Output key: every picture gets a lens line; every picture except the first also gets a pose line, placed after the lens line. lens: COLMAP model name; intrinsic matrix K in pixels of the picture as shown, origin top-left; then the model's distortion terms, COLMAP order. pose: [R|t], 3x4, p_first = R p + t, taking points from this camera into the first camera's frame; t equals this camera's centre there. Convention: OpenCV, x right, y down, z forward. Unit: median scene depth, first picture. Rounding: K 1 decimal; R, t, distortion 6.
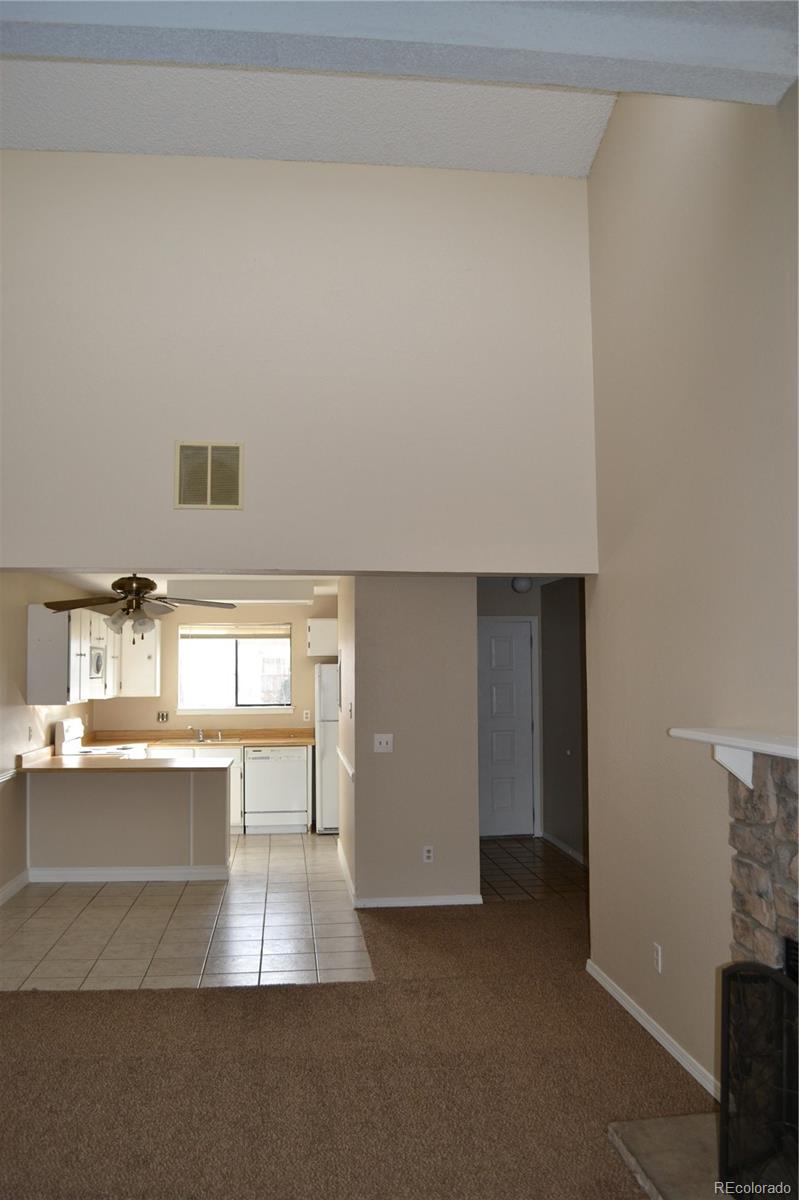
lens RADIAL K [[958.9, 0, 408.7], [0, 958.9, 601.5], [0, 0, 1]] dist [-0.082207, 0.015134]
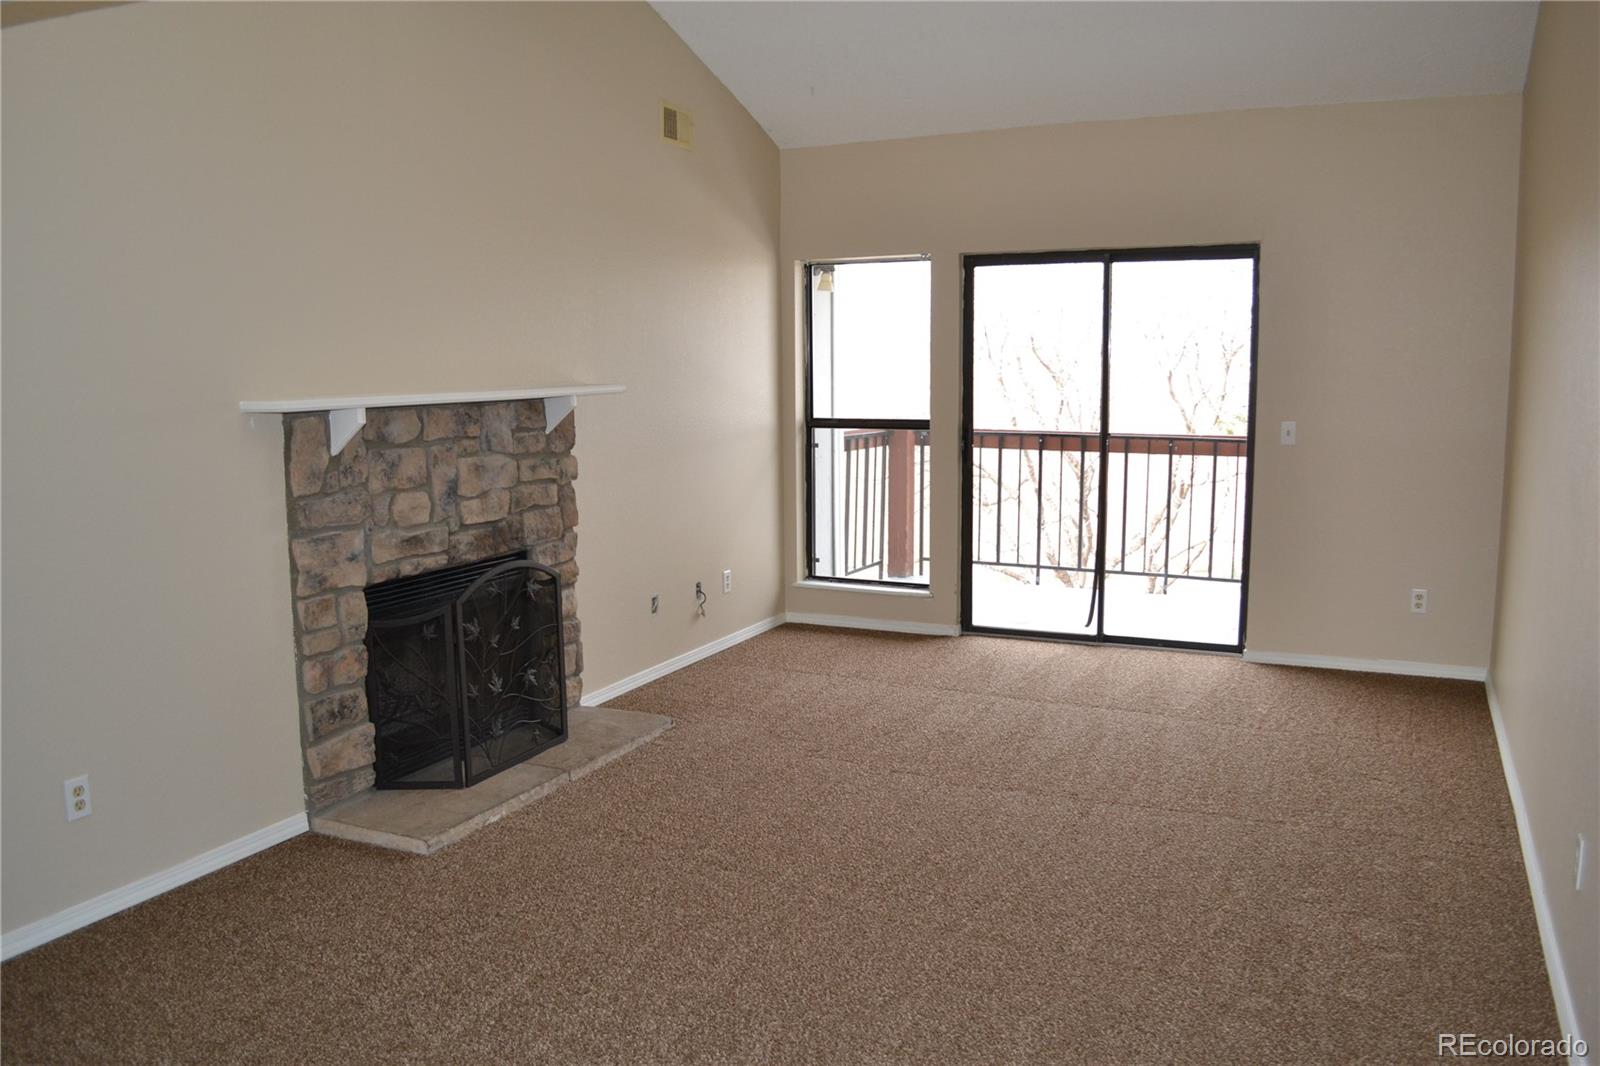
lens RADIAL K [[1278.6, 0, 797.4], [0, 1278.6, 530.6], [0, 0, 1]] dist [-0.082207, 0.015134]
pose [[-0.839821, -0.064036, 0.539074, -0.318066], [-0.027153, 0.996730, 0.076099, 0.072737], [-0.542184, 0.049272, -0.838814, 0.804429]]
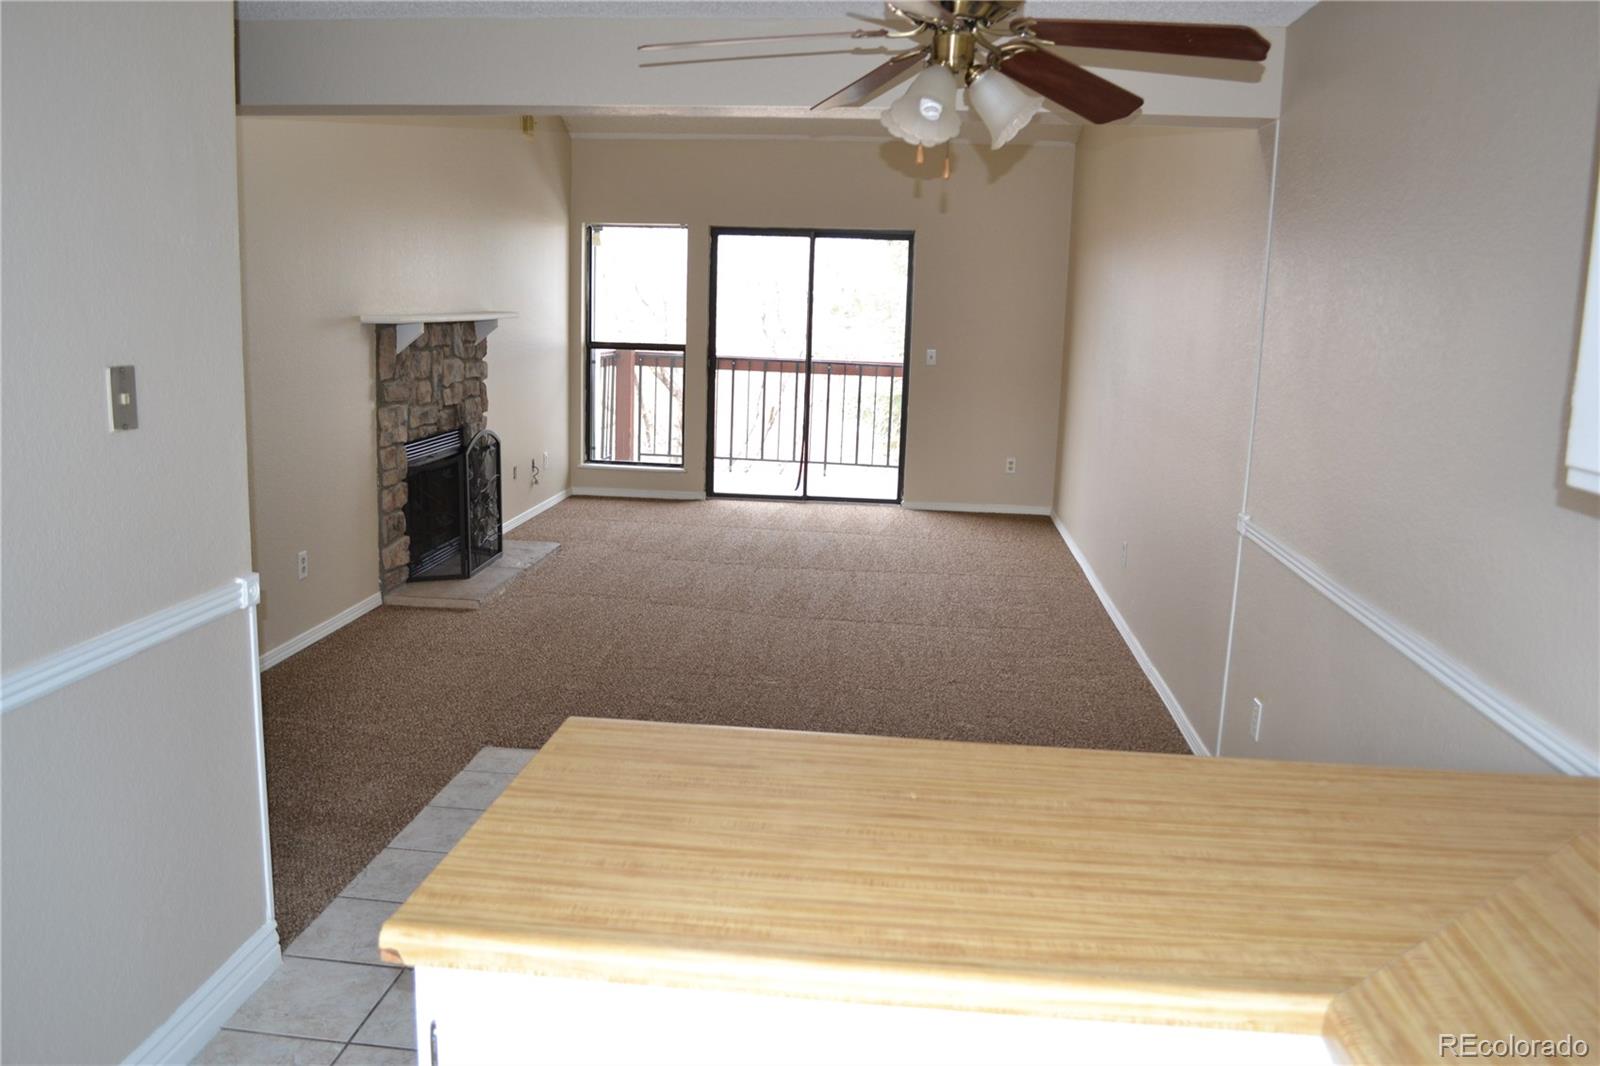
lens RADIAL K [[1278.6, 0, 796.6], [0, 1278.6, 536.1], [0, 0, 1]] dist [-0.082207, 0.015134]
pose [[-0.975112, -0.067026, 0.211336, -0.288028], [-0.043092, 0.992326, 0.115896, 0.099124], [-0.217483, 0.103905, -0.970518, 1.220289]]
